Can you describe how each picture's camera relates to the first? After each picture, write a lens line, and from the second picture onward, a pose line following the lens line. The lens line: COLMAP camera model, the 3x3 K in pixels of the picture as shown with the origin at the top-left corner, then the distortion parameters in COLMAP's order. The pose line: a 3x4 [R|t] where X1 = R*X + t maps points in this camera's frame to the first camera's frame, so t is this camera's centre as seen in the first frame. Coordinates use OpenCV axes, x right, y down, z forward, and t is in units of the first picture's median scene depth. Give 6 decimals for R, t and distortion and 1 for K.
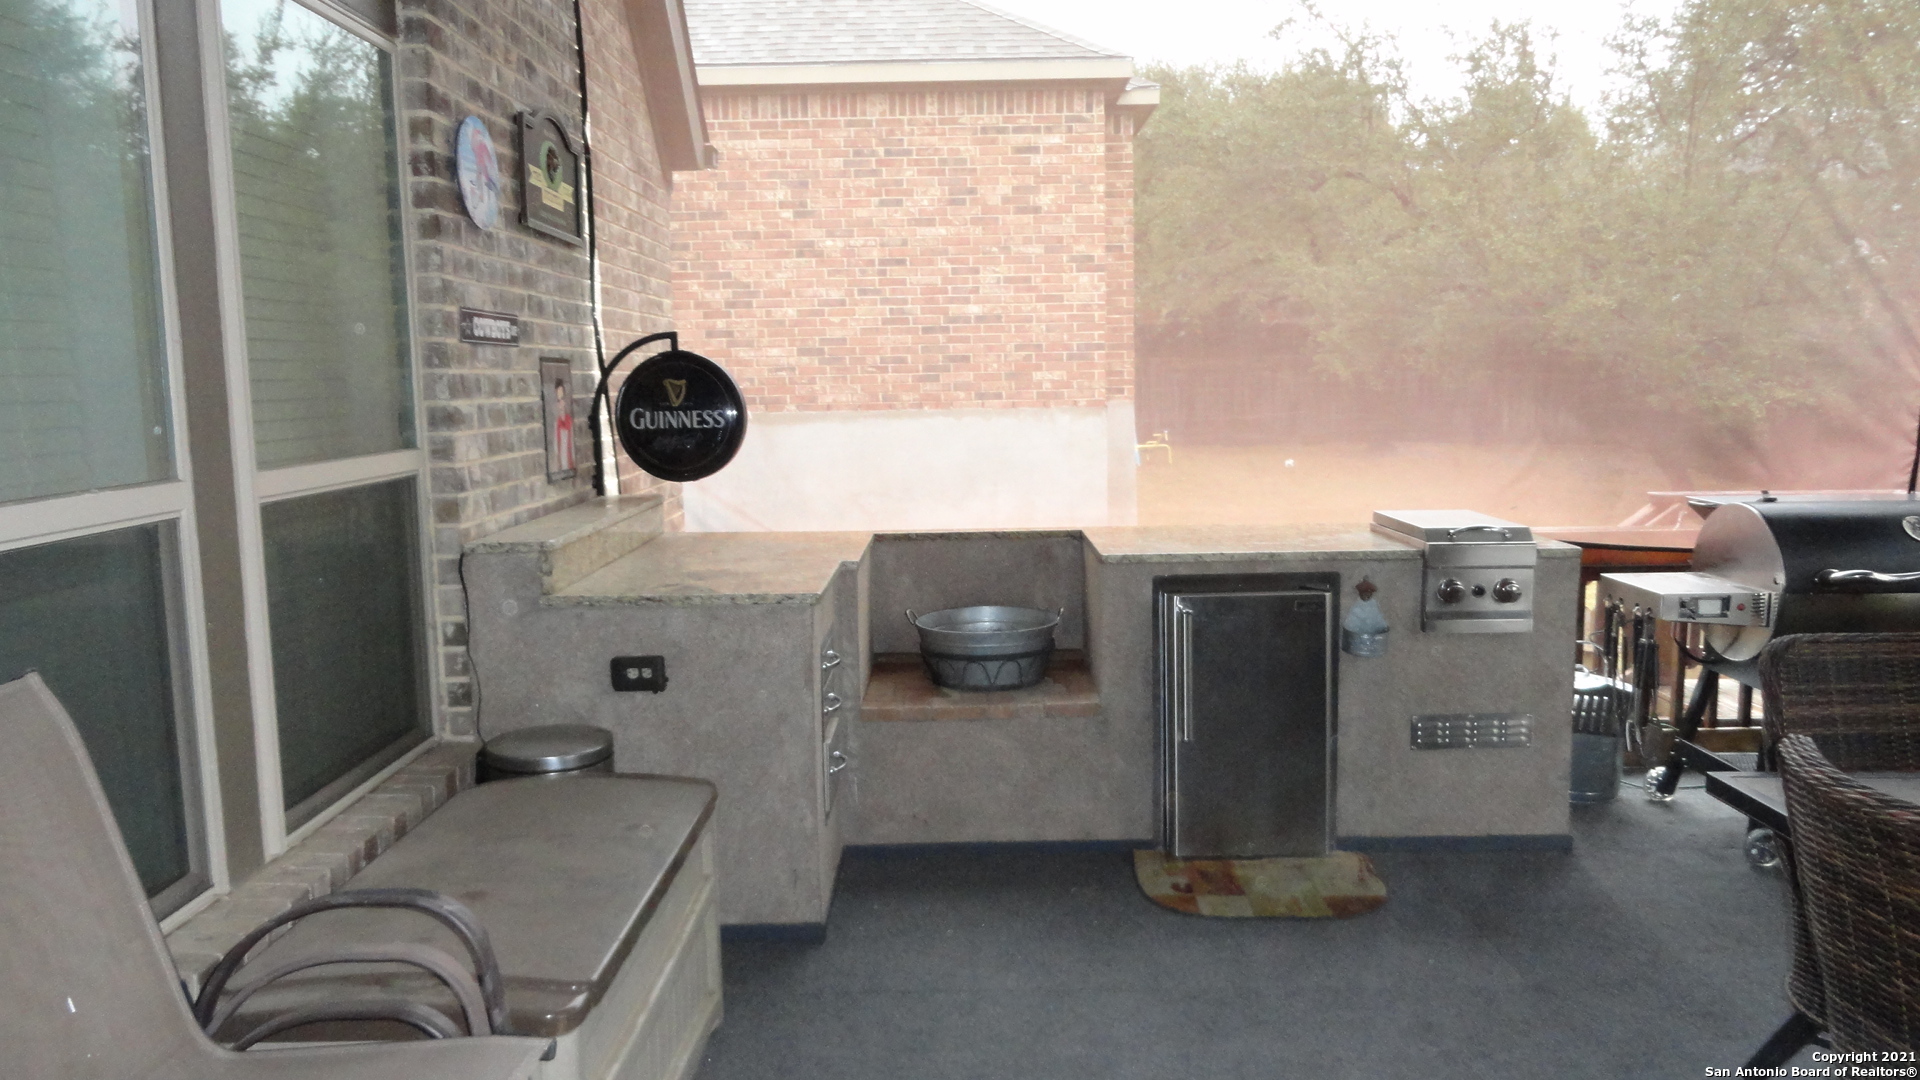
lens RADIAL K [[1317.7, 0, 960.0], [0, 1317.7, 540.0], [0, 0, 1]] dist [0.011537, 0.005464]
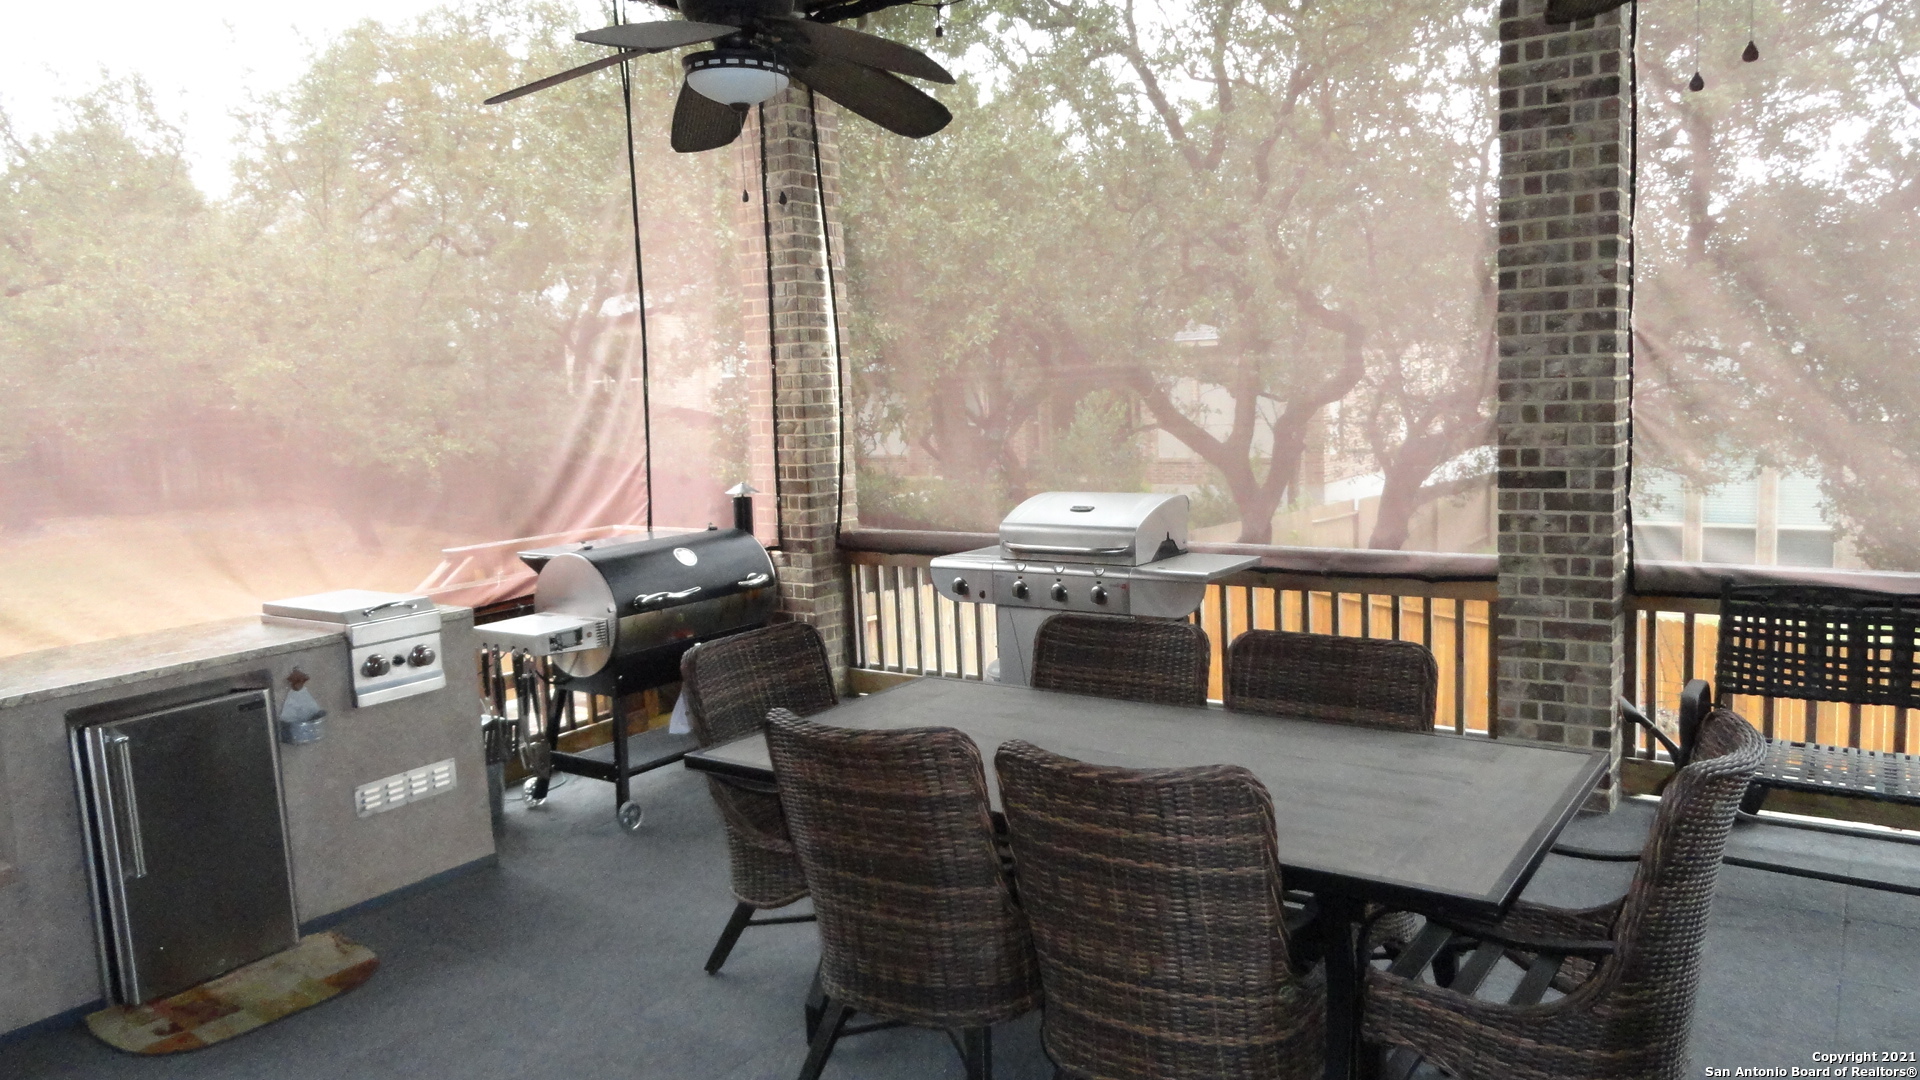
lens RADIAL K [[1377.9, 0, 927.7], [0, 1377.9, 538.2], [0, 0, 1]] dist [-0.001645, -0.001738]
pose [[0.578106, -0.114465, 0.807893, -0.097651], [0.143989, 0.988885, 0.037074, -0.014976], [-0.803157, 0.094895, 0.588162, -0.016668]]
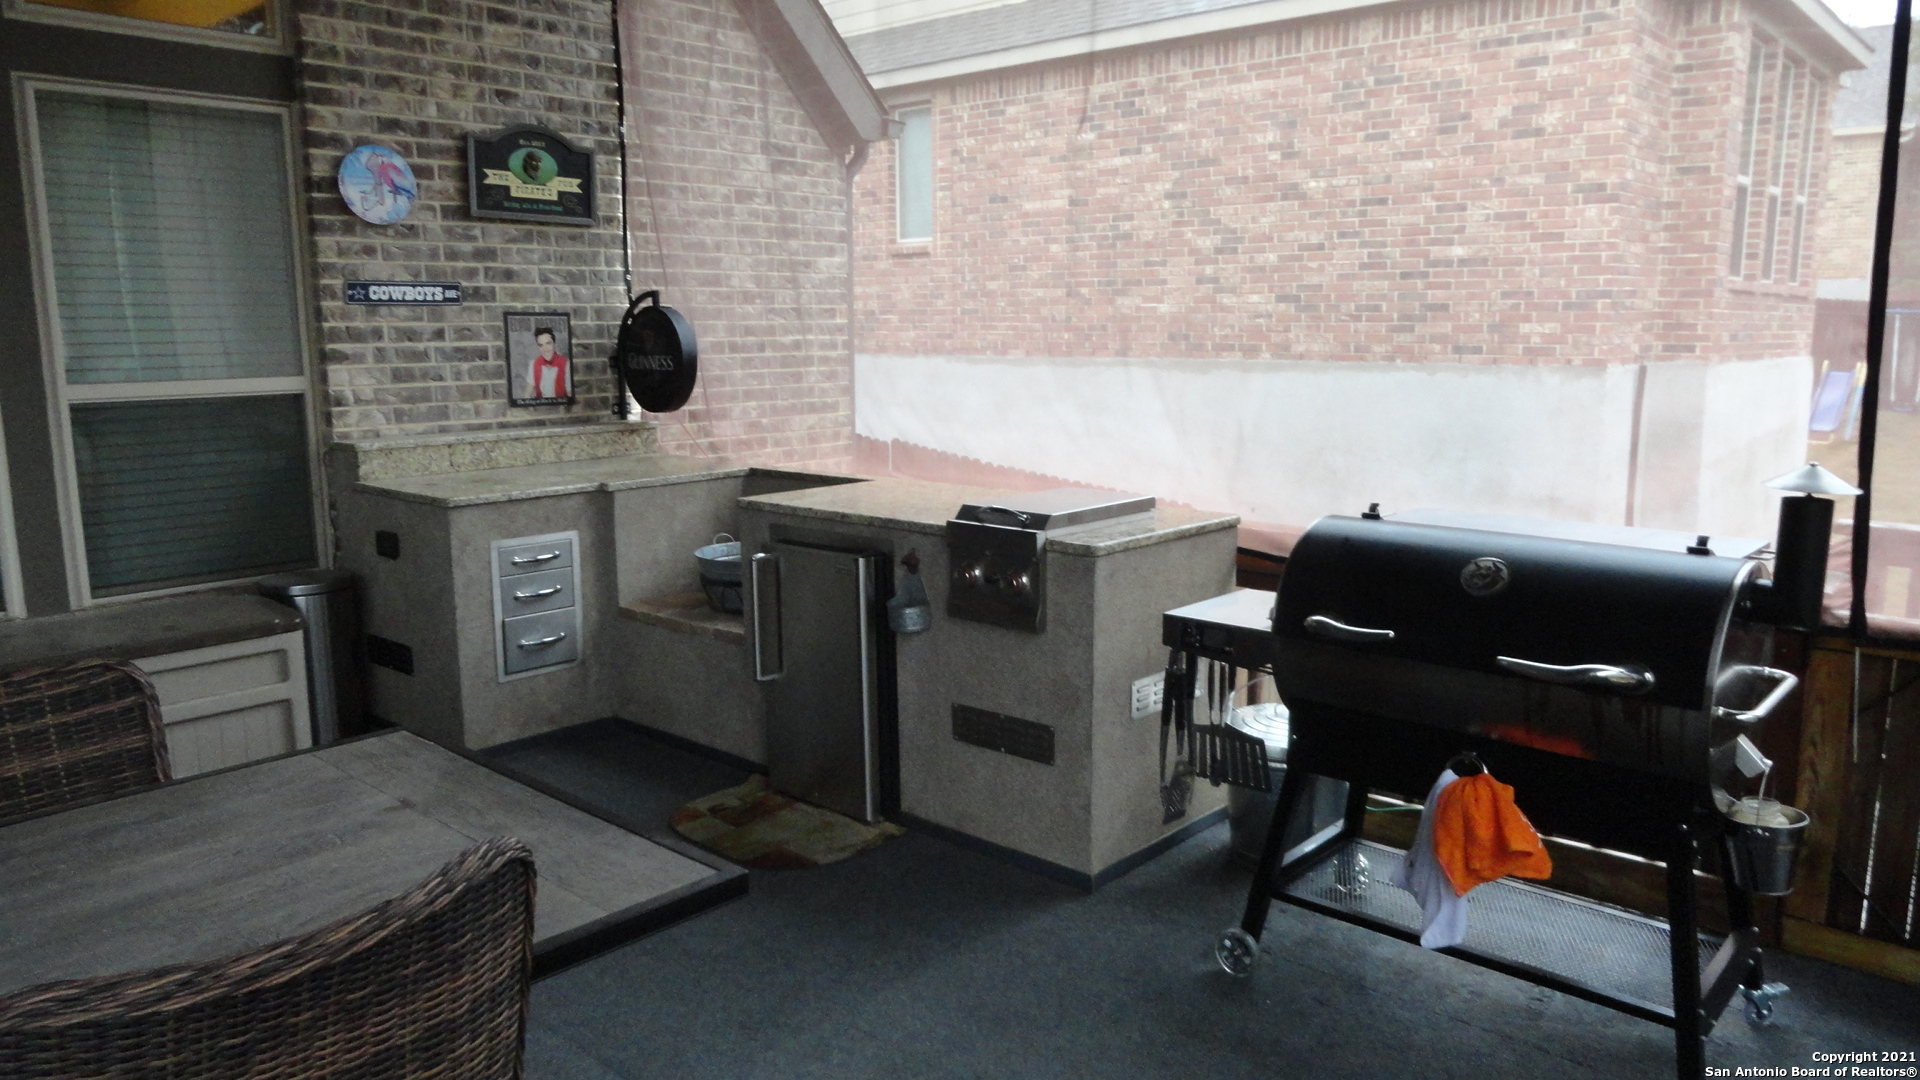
lens RADIAL K [[1317.7, 0, 960.0], [0, 1317.7, 540.0], [0, 0, 1]] dist [0.011537, 0.005464]
pose [[0.753879, 0.124852, -0.645042, 0.360181], [-0.093903, 0.992174, 0.082295, -0.024199], [0.650268, -0.001469, 0.759703, 0.107305]]
